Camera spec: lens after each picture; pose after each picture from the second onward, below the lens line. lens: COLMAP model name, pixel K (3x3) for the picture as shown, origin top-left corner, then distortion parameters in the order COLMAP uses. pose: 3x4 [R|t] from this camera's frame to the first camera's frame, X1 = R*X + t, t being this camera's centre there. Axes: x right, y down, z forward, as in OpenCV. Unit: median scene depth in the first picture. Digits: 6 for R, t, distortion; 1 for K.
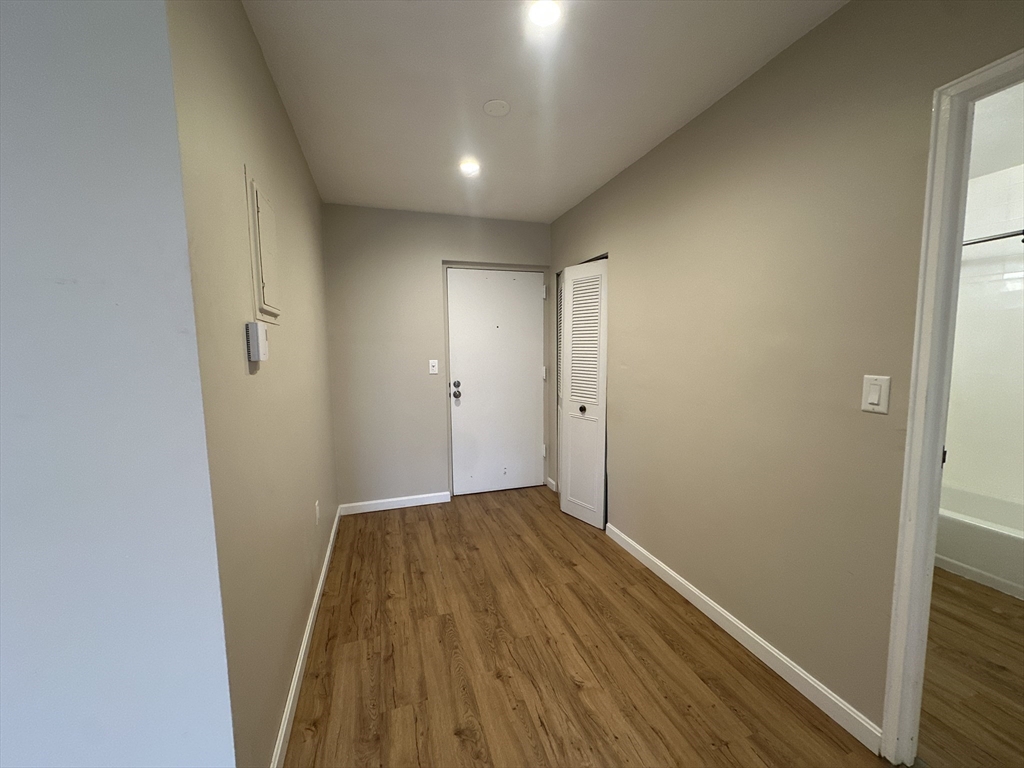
lens RADIAL K [[407.1, 0, 511.6], [0, 407.1, 384.0], [0, 0, 1]] dist [-0.002688, 0.000588]
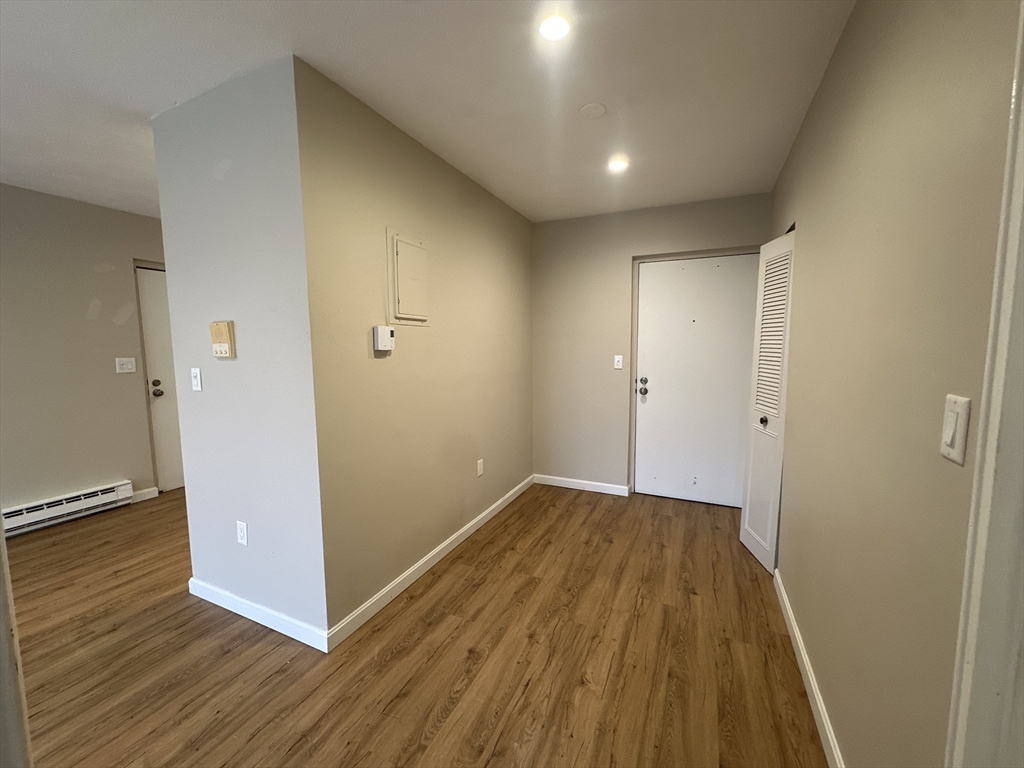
lens RADIAL K [[407.1, 0, 510.5], [0, 407.1, 384.6], [0, 0, 1]] dist [-0.002688, 0.000588]
pose [[0.732369, 0.074694, -0.676799, 0.504623], [-0.067186, 0.997042, 0.037335, -0.009377], [0.677585, 0.018128, 0.735221, 0.100802]]
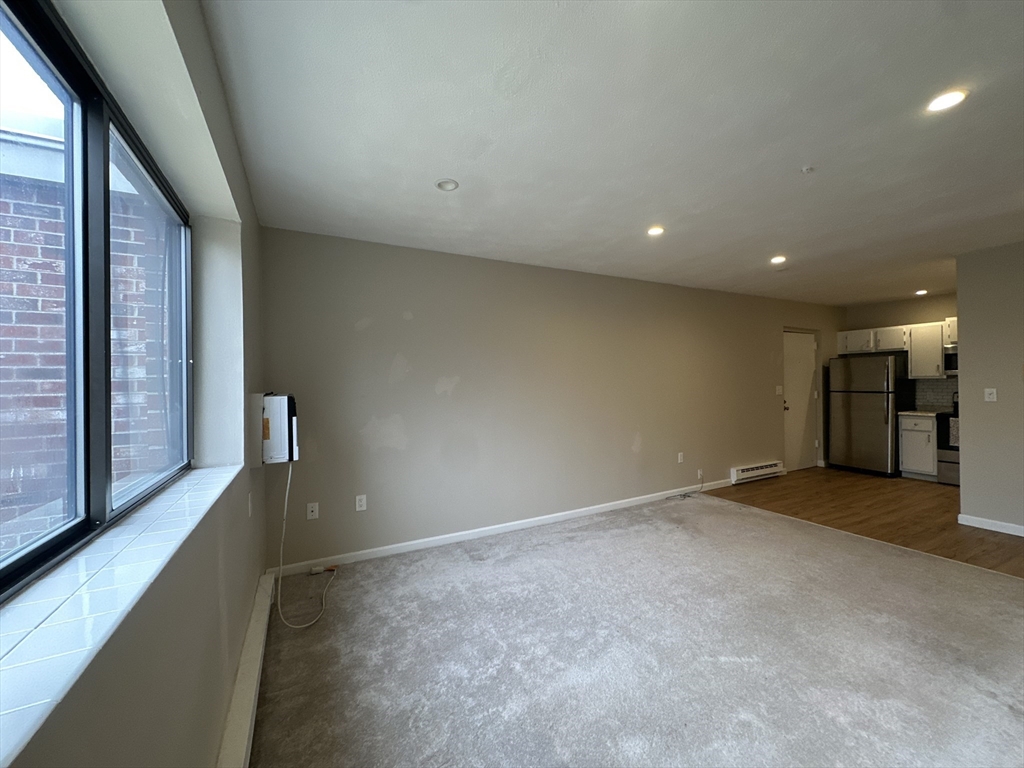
lens RADIAL K [[407.1, 0, 511.8], [0, 407.1, 384.0], [0, 0, 1]] dist [-0.002688, 0.000588]
pose [[0.165703, 0.011163, -0.986113, 0.630960], [-0.079374, 0.996843, -0.002053, 0.183310], [0.982976, 0.078612, 0.166066, -1.937581]]
